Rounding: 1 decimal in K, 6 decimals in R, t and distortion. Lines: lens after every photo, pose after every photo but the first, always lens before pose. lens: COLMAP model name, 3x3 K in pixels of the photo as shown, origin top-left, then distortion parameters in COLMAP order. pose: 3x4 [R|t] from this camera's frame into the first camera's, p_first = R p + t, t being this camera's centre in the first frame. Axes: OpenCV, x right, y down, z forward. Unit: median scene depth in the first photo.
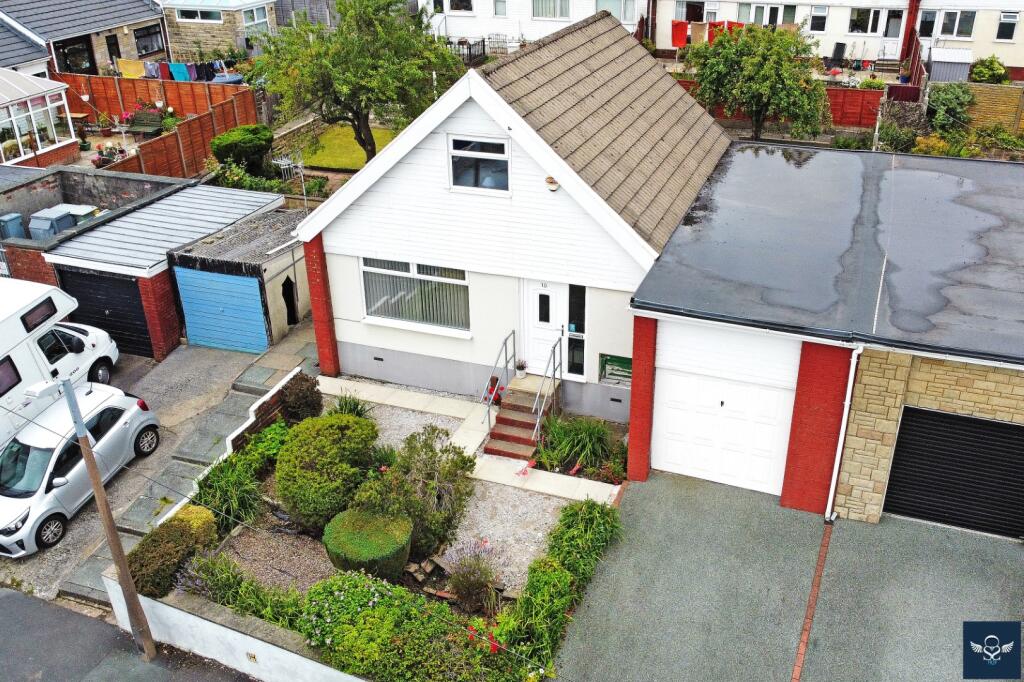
lens RADIAL K [[926.9, 0, 474.0], [0, 926.9, 340.4], [0, 0, 1]] dist [-0.005475, 0.006999]
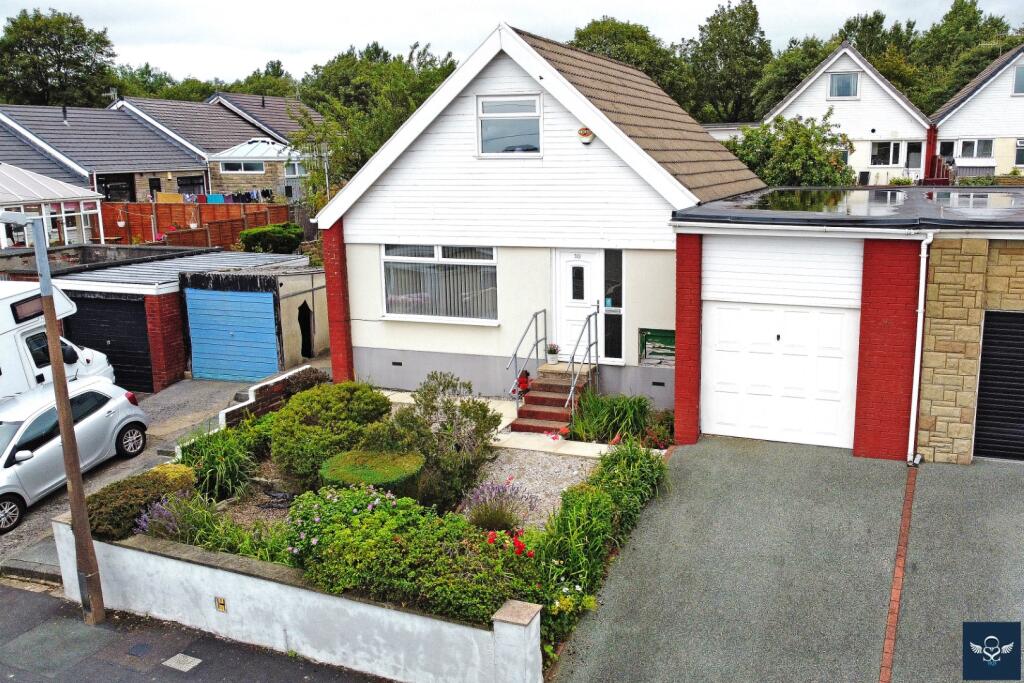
lens RADIAL K [[926.8, 0, 512.0], [0, 926.8, 341.5], [0, 0, 1]] dist [-0.000956, -0.005946]
pose [[0.999889, 0.014102, 0.004743, 0.006561], [-0.012327, 0.963709, -0.266669, 0.271507], [-0.008332, 0.266581, 0.963777, 0.125911]]
